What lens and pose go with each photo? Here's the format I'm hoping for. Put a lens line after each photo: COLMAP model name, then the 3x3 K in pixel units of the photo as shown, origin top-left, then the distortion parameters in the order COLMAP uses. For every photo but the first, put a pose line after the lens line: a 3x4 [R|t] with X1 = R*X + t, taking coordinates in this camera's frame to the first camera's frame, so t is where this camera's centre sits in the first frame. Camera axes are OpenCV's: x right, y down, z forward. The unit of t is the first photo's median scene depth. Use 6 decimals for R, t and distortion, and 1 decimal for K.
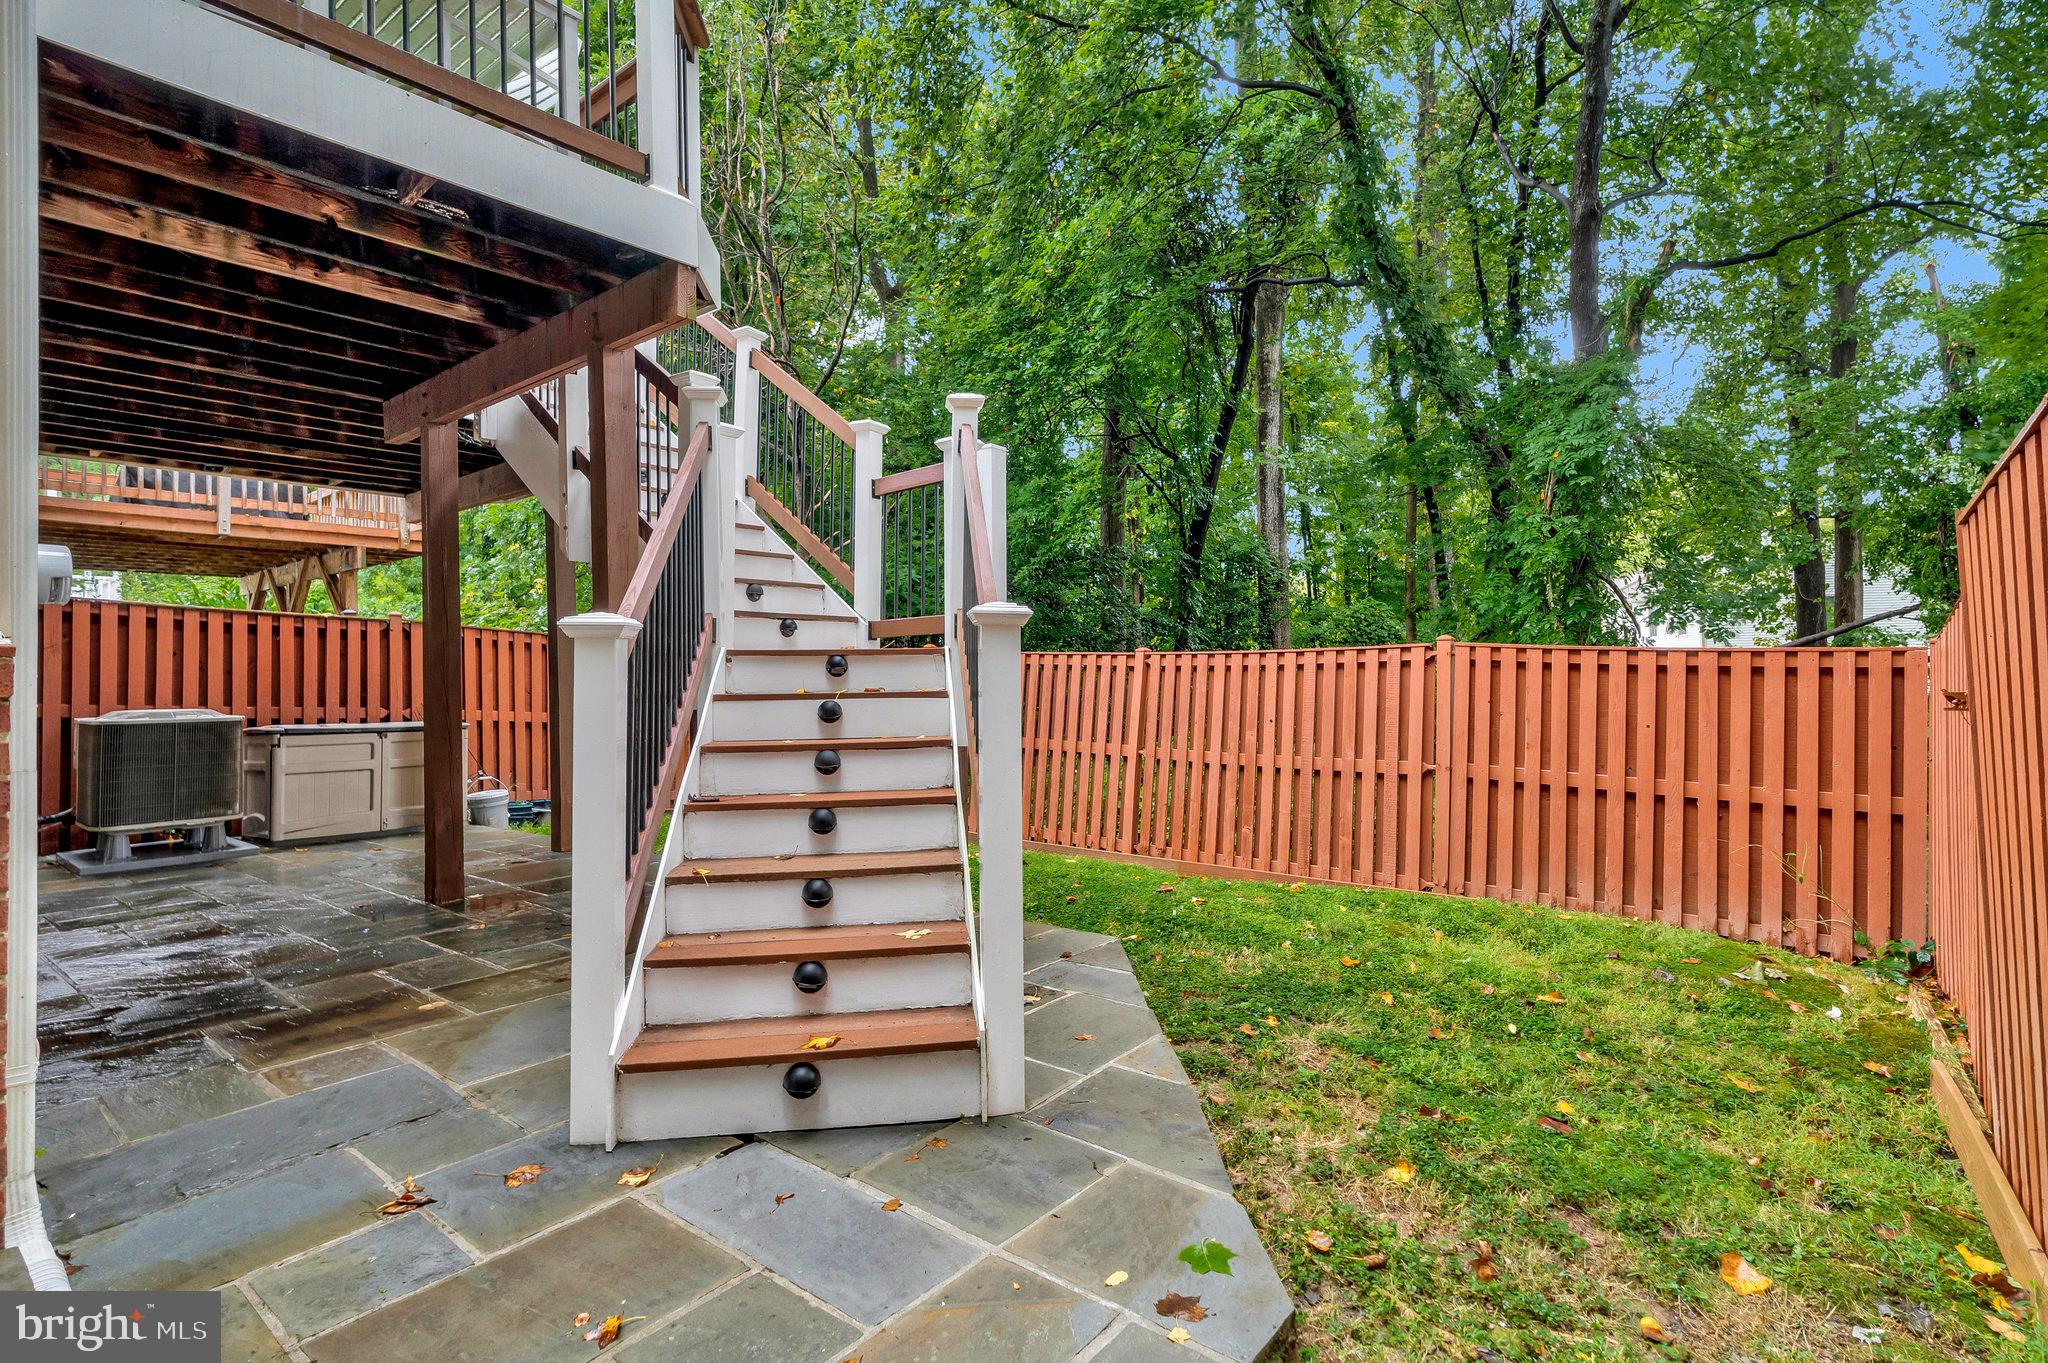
lens RADIAL K [[940.8, 0, 1024.0], [0, 940.8, 681.5], [0, 0, 1]] dist [-0.000744, 0.000450]
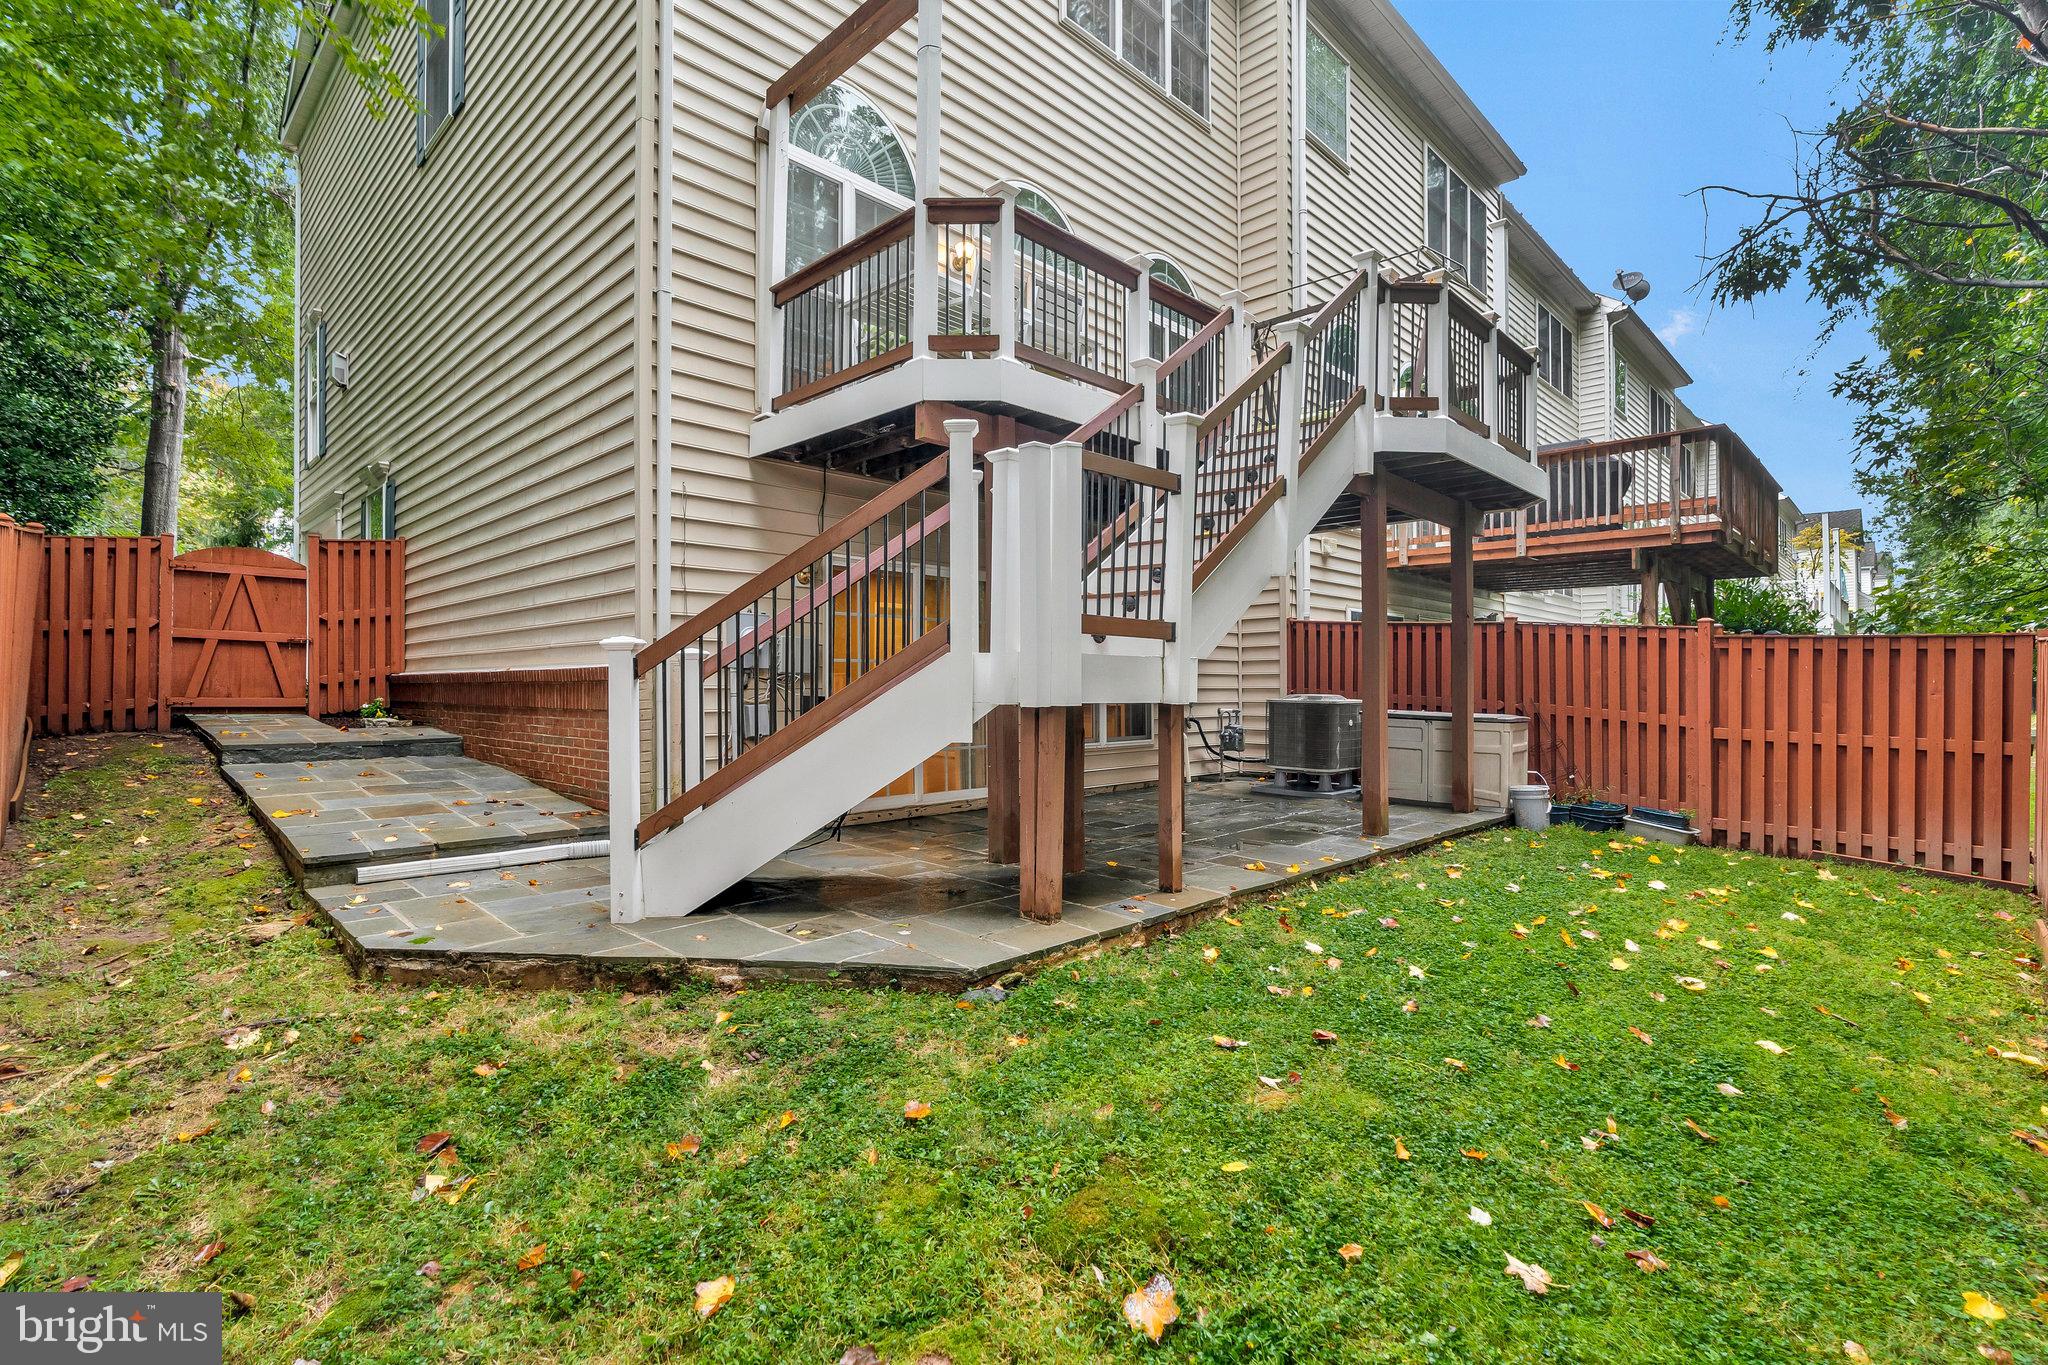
lens RADIAL K [[940.8, 0, 1024.0], [0, 940.8, 682.5], [0, 0, 1]] dist [-0.000744, 0.000450]
pose [[-0.060605, 0.003177, -0.998157, 0.469756], [-0.004723, 0.999983, 0.003469, 0.005704], [0.998151, 0.004924, -0.060589, 0.506141]]
